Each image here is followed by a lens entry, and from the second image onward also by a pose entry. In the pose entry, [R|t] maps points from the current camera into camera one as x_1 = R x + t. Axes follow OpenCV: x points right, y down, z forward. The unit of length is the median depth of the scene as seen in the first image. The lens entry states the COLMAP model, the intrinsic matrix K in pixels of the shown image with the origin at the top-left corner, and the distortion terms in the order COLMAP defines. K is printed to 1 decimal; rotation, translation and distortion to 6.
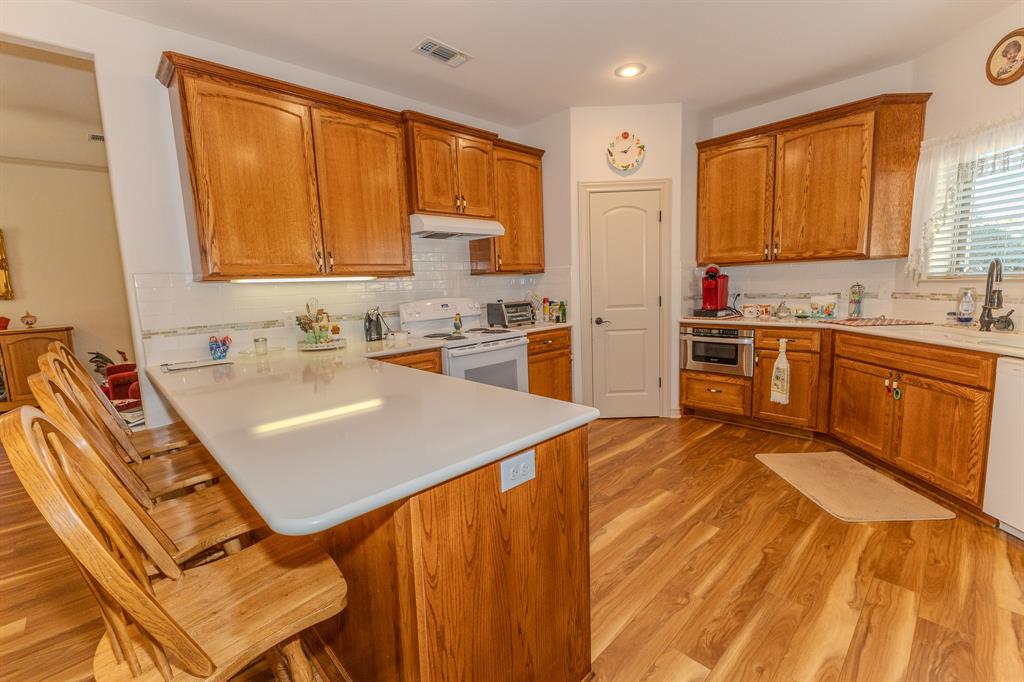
lens RADIAL K [[438.6, 0, 511.7], [0, 438.6, 337.5], [0, 0, 1]] dist [0.013132, -0.005393]
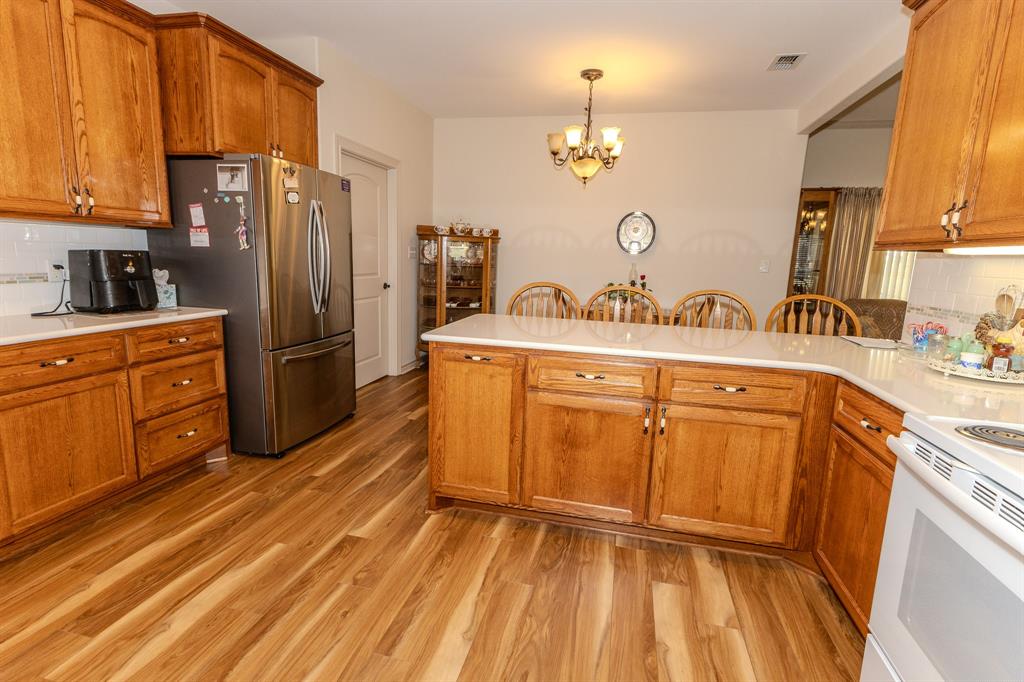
lens RADIAL K [[494.3, 0, 514.6], [0, 494.3, 338.6], [0, 0, 1]] dist [0.001687, 0.000579]
pose [[-0.835667, 0.101294, -0.539815, 0.344242], [-0.076419, 0.951843, 0.296910, -0.141119], [0.543894, 0.289370, -0.787682, 1.019447]]
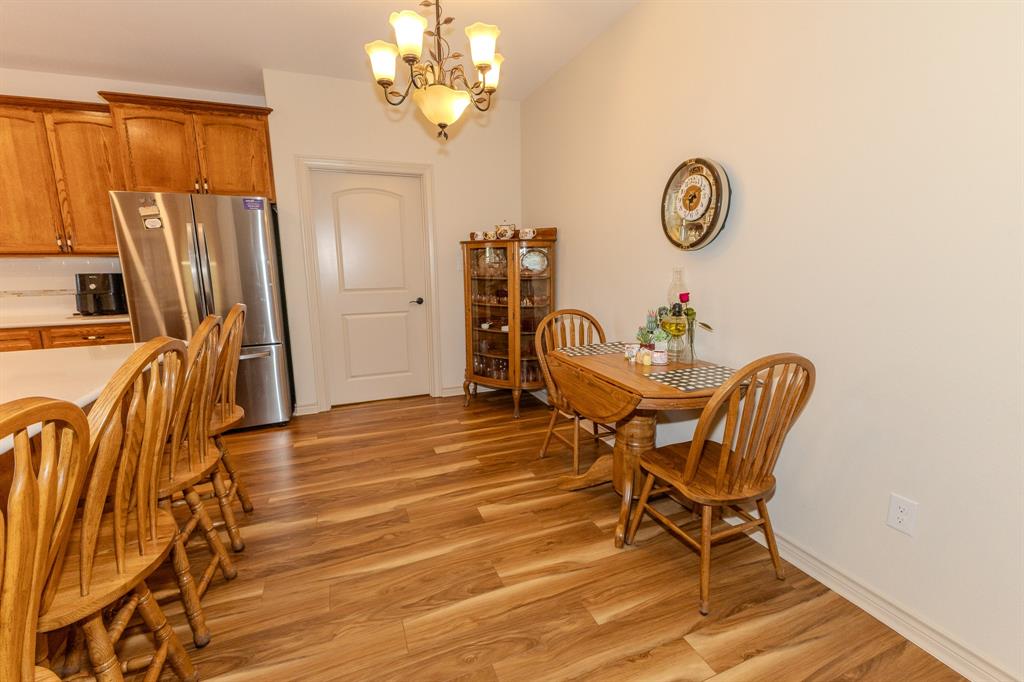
lens RADIAL K [[438.6, 0, 511.7], [0, 438.6, 337.5], [0, 0, 1]] dist [0.013132, -0.005393]
pose [[-0.927984, -0.011565, 0.372439, -0.832425], [0.097457, 0.957194, 0.272548, -0.041276], [-0.359649, 0.289217, -0.887134, 0.646313]]
